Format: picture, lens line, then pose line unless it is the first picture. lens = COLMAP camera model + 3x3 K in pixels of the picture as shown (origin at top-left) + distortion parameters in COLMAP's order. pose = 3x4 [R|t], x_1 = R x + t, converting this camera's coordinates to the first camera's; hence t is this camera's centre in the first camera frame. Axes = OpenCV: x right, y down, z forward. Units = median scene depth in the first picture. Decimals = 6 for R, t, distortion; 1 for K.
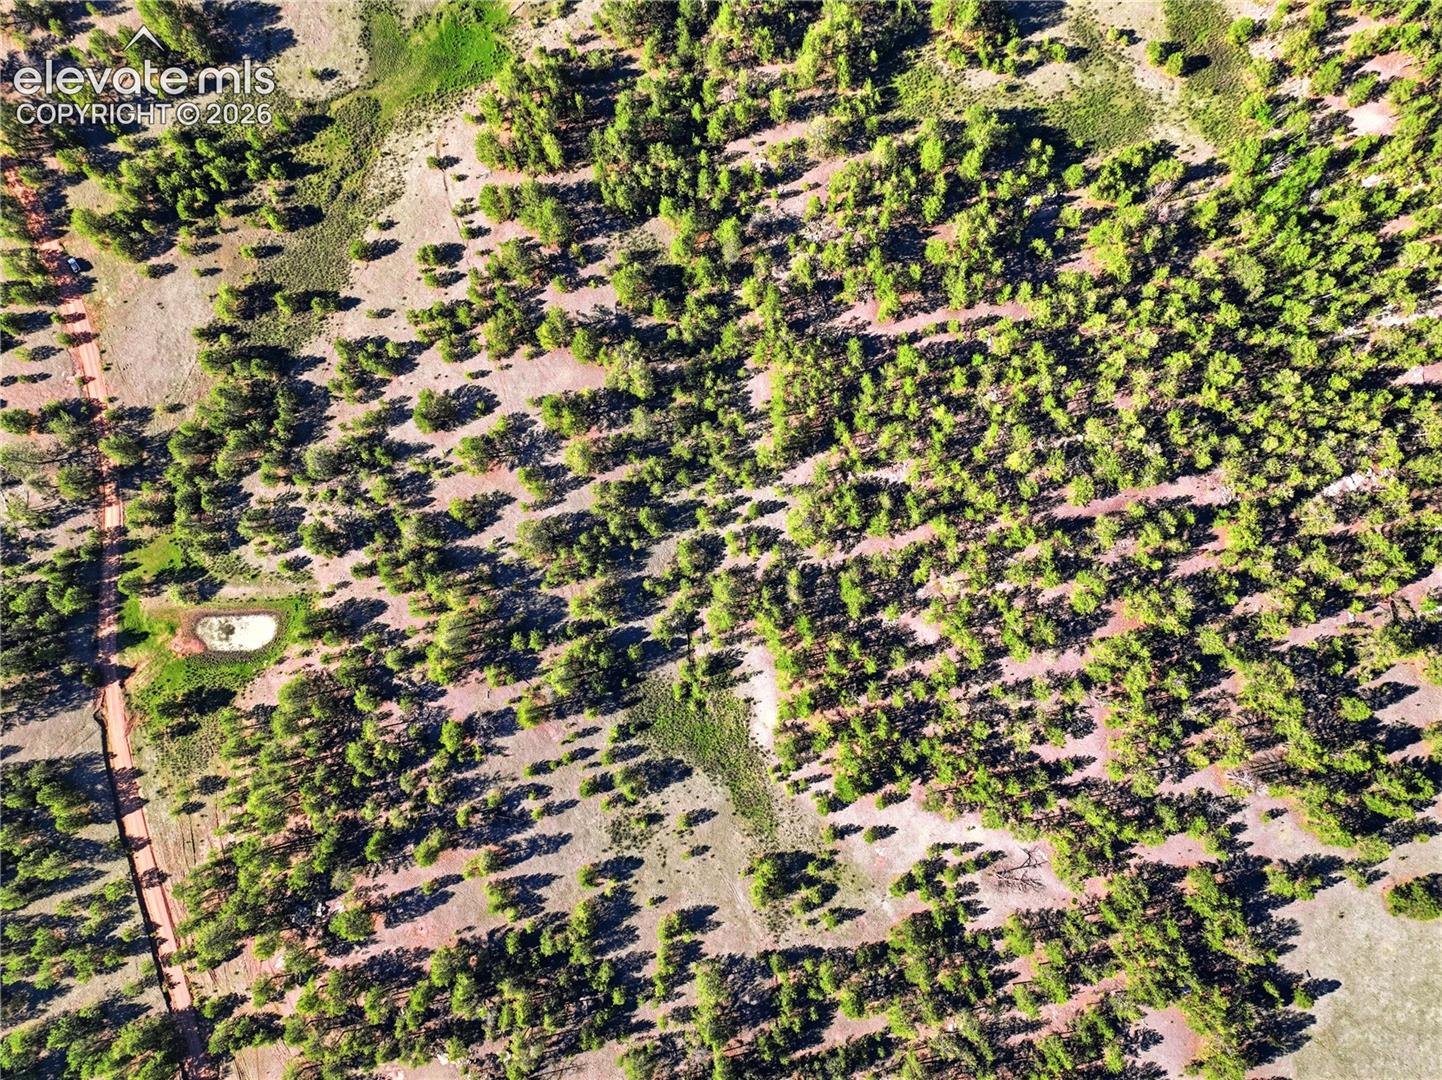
lens RADIAL K [[1015.1, 0, 732.4], [0, 1015.1, 535.8], [0, 0, 1]] dist [-0.002301, 0.020858]
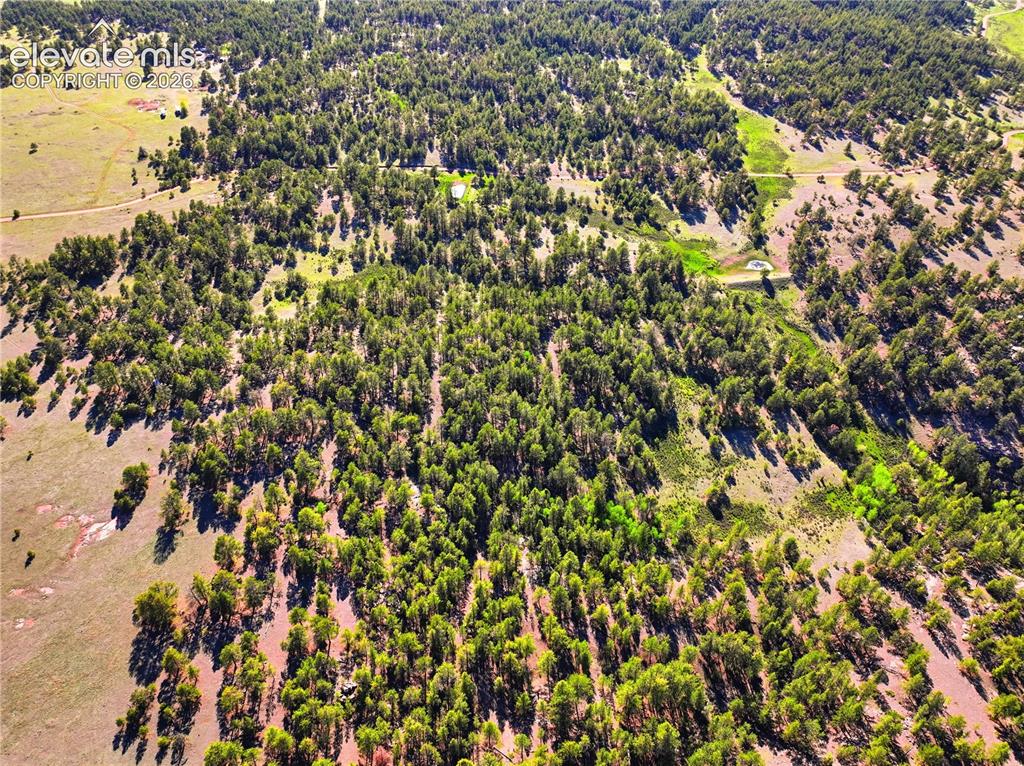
lens RADIAL K [[720.8, 0, 511.9], [0, 720.8, 384.6], [0, 0, 1]] dist [-0.002301, 0.020858]
pose [[-0.127961, 0.630969, -0.765183, 1.260945], [-0.991779, -0.081044, 0.099026, -0.275418], [0.000469, 0.771564, 0.636152, 0.201309]]
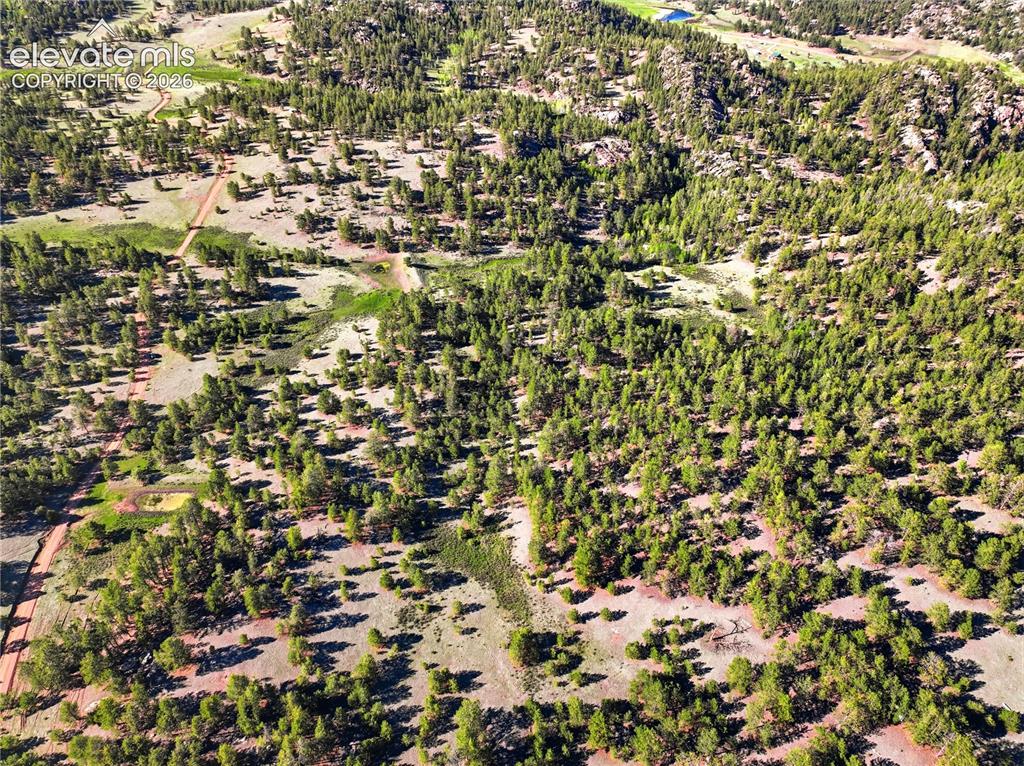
lens RADIAL K [[720.8, 0, 511.0], [0, 720.8, 380.5], [0, 0, 1]] dist [-0.002301, 0.020858]
pose [[0.999786, 0.010329, -0.017913, 0.031299], [-0.020396, 0.635104, -0.772157, 0.791136], [0.003401, 0.772357, 0.635179, 0.209396]]
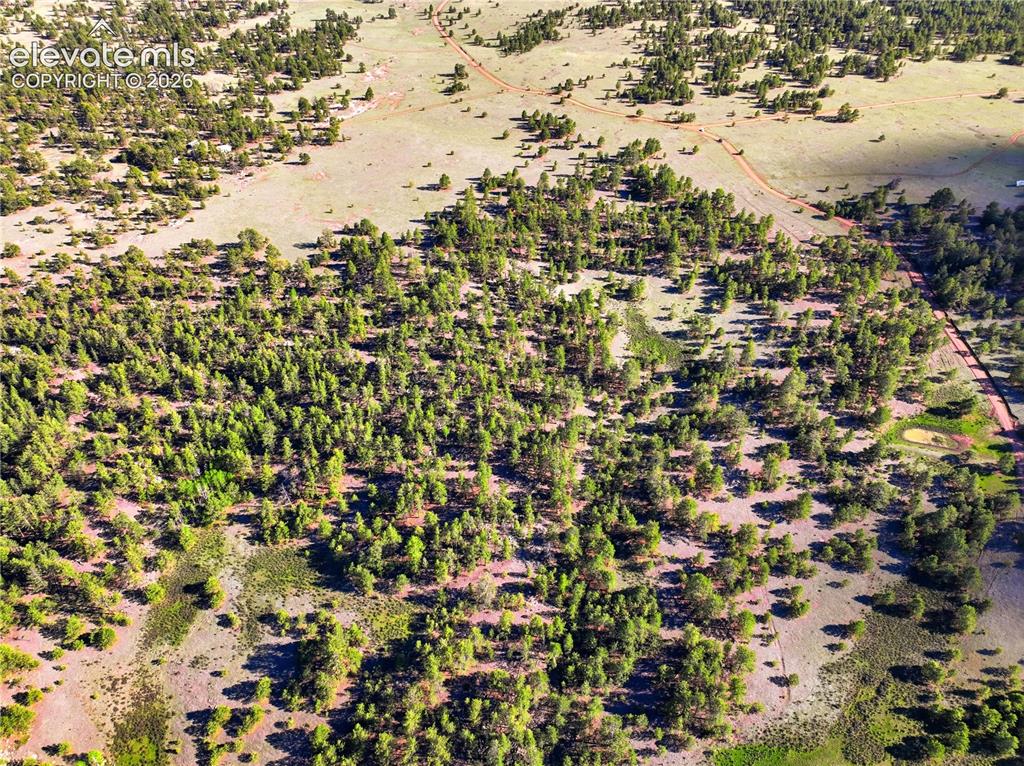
lens RADIAL K [[720.8, 0, 514.7], [0, 720.8, 386.7], [0, 0, 1]] dist [-0.002301, 0.020858]
pose [[-0.948098, -0.200988, 0.246404, -0.130825], [0.317964, -0.606912, 0.728393, -0.917813], [0.003147, 0.768936, 0.639319, 0.204327]]
